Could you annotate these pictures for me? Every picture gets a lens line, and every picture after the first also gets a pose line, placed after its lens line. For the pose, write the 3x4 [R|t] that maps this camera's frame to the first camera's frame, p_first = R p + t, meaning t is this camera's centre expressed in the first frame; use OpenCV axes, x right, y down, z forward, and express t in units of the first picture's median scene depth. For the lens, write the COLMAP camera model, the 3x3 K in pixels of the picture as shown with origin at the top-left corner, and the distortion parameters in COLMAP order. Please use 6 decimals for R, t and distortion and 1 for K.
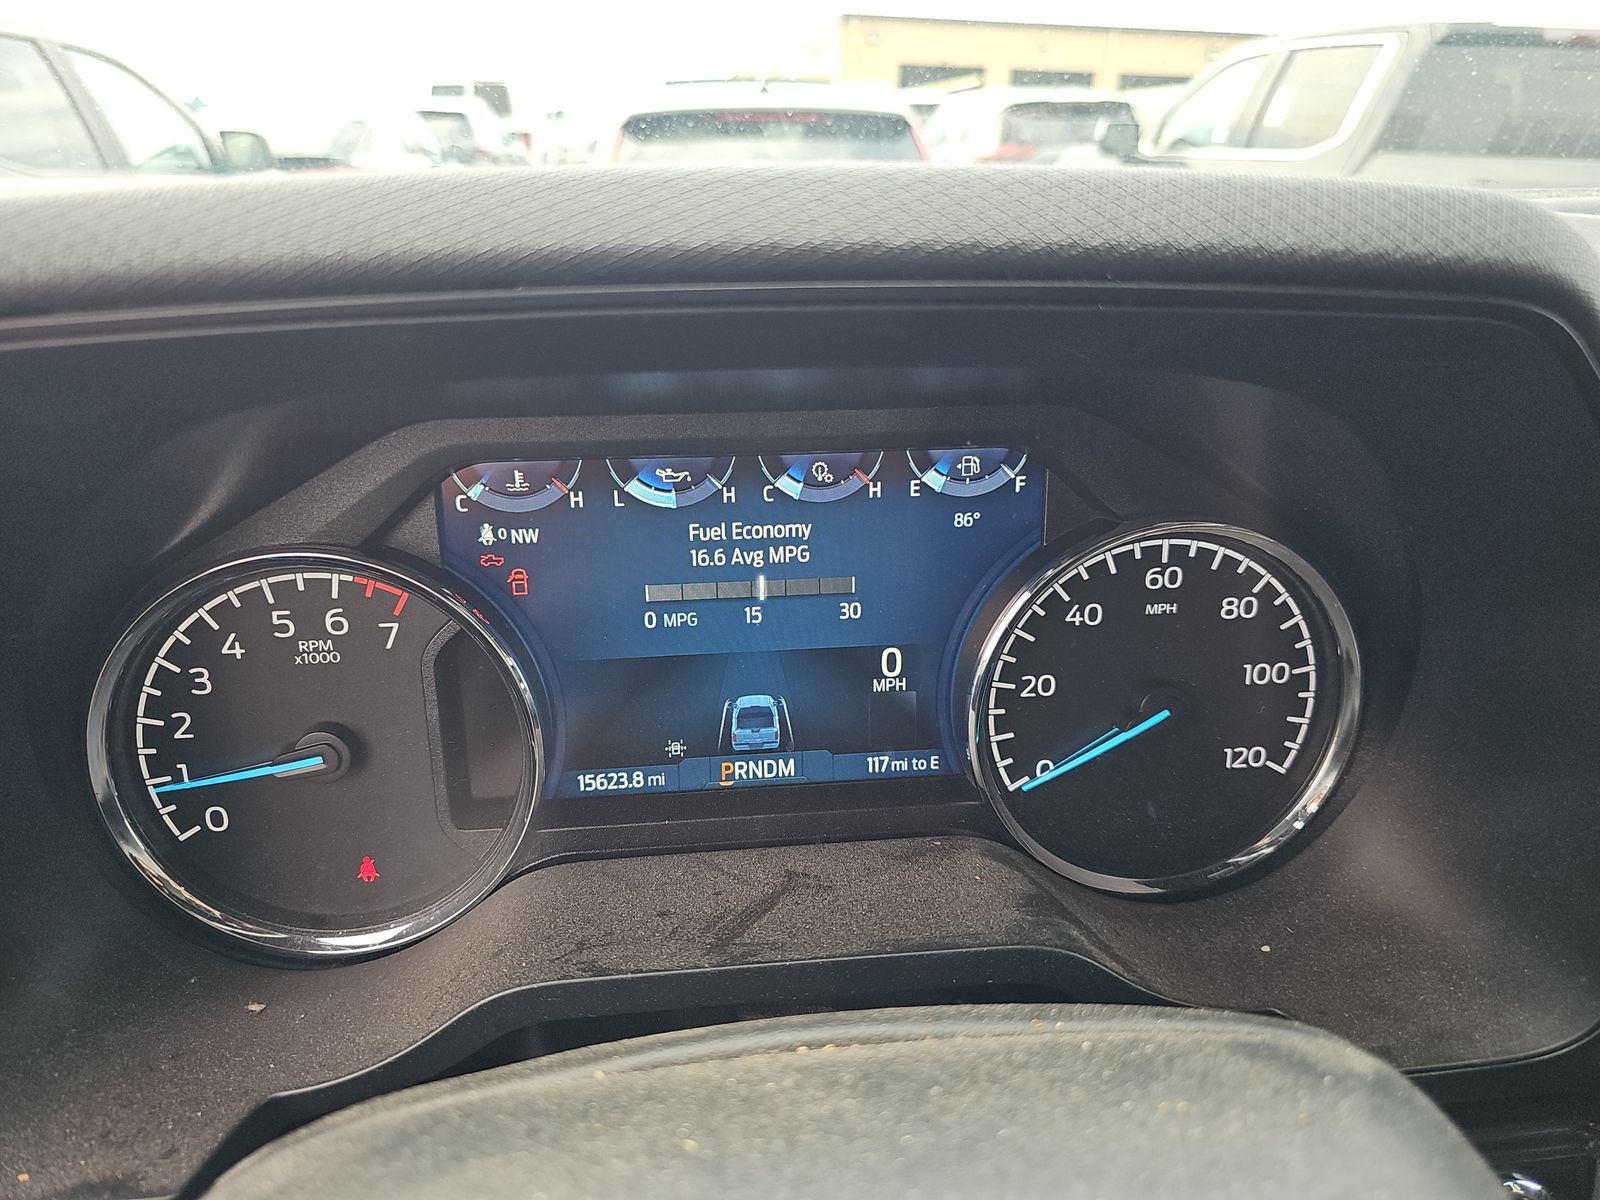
lens RADIAL K [[1077.4, 0, 800.8], [0, 1077.4, 594.0], [0, 0, 1]] dist [-0.005181, -0.013442]
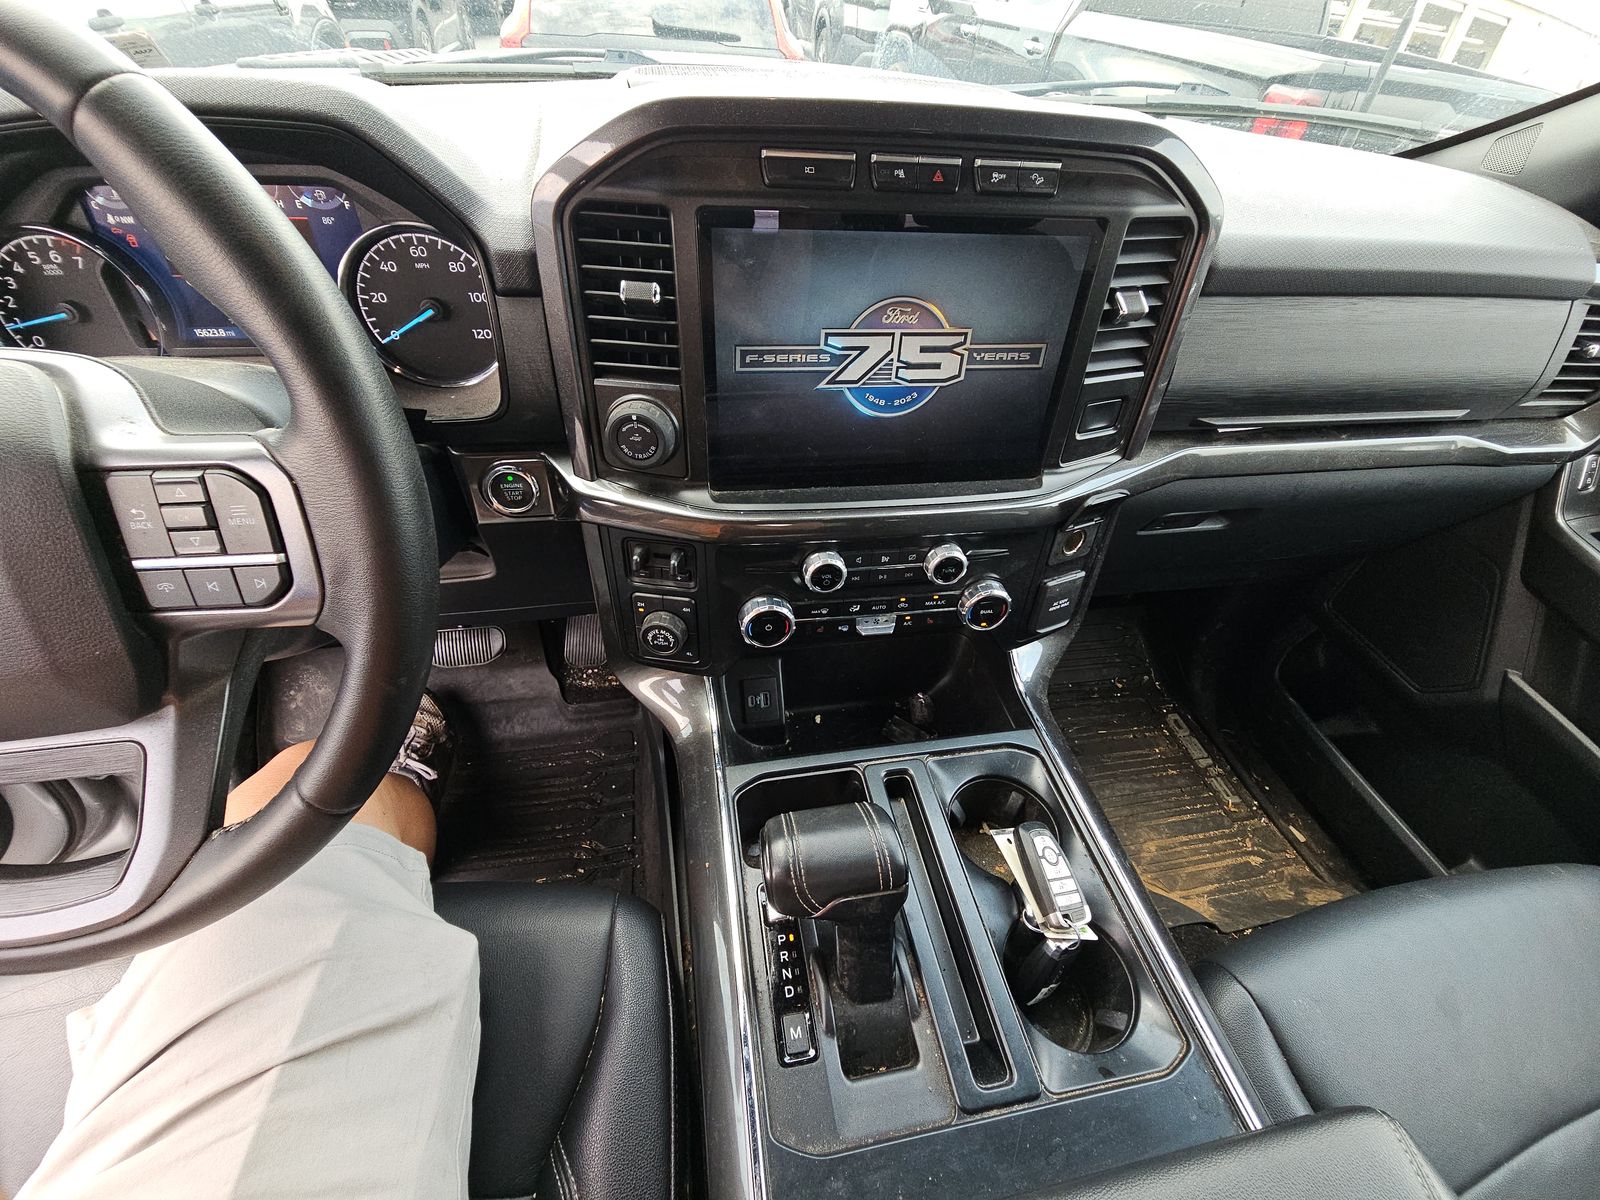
lens RADIAL K [[641.1, 0, 809.3], [0, 641.1, 602.9], [0, 0, 1]] dist [-0.007065, -0.004724]
pose [[0.993939, -0.004040, 0.109863, 1.077012], [-0.039481, 0.919545, 0.390996, 0.122266], [-0.102604, -0.392964, 0.913812, -0.767942]]
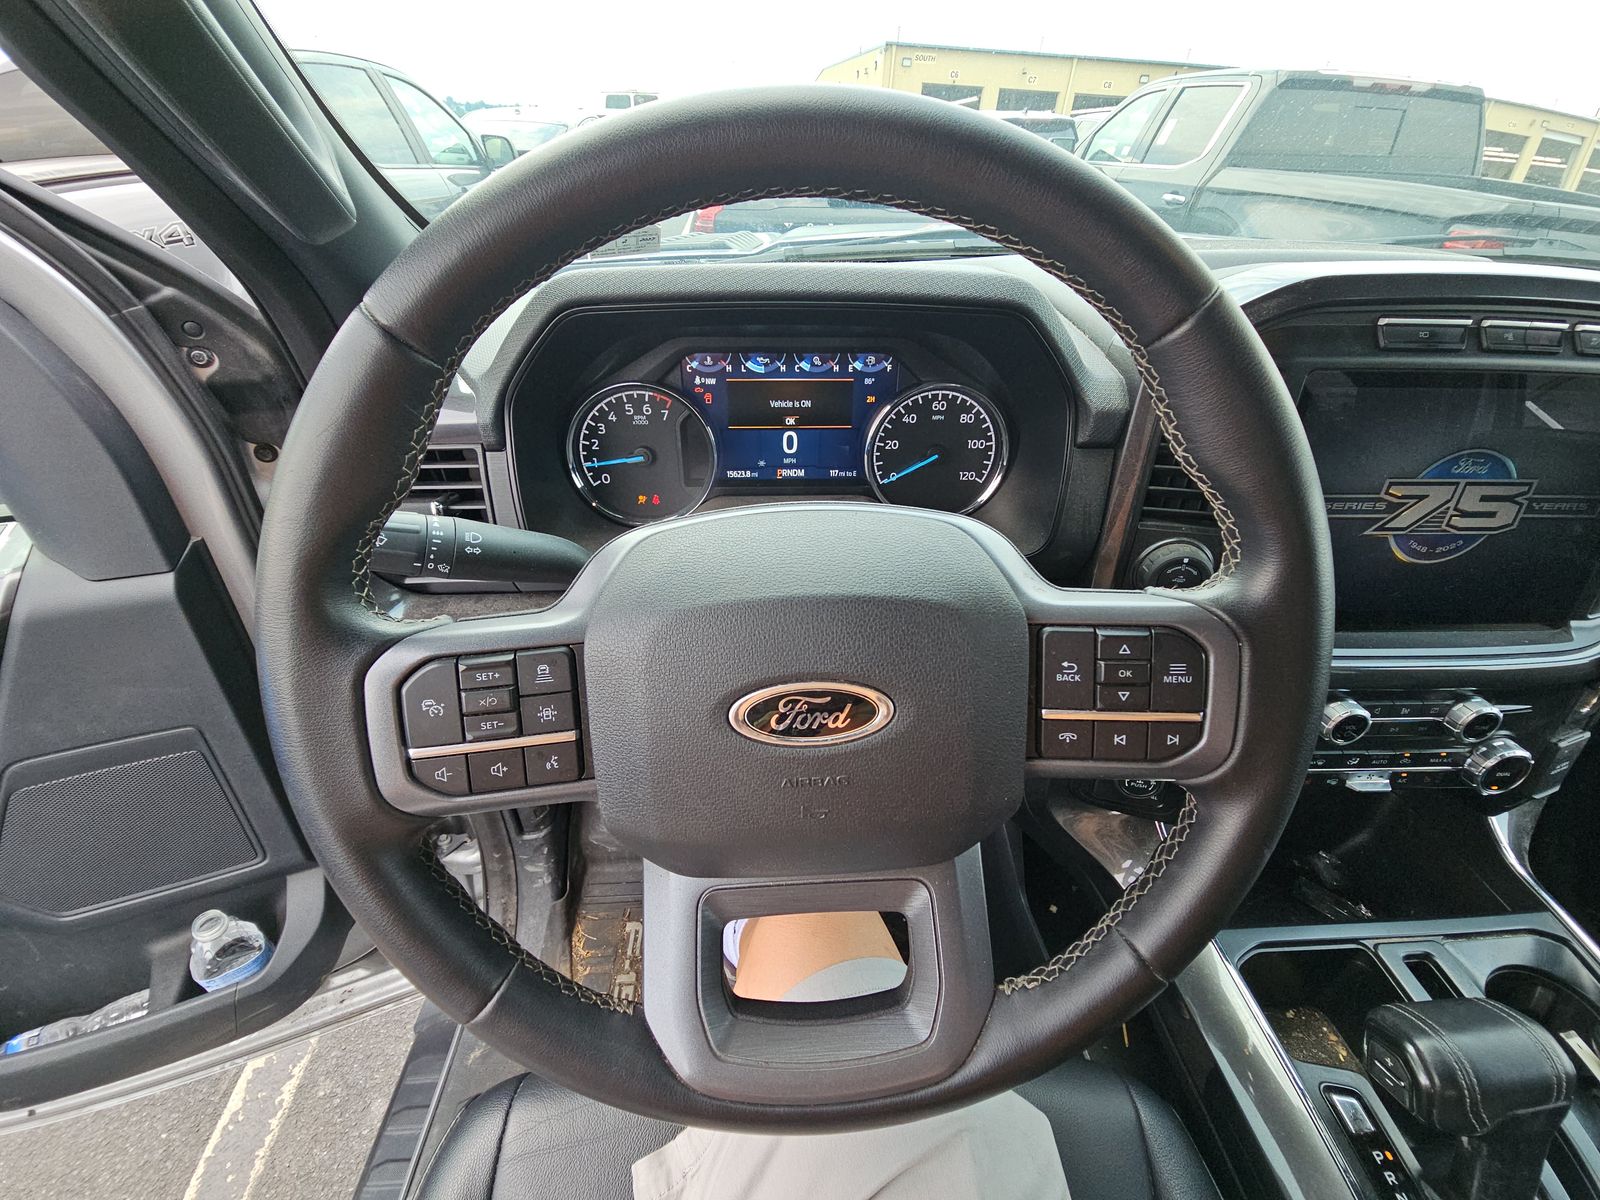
lens RADIAL K [[641.1, 0, 800.8], [0, 641.1, 599.7], [0, 0, 1]] dist [-0.007065, -0.004724]
pose [[0.997751, 0.050146, -0.044468, 0.080658], [-0.038840, 0.973321, 0.226137, 0.111620], [0.054621, -0.223902, 0.973080, -0.729322]]
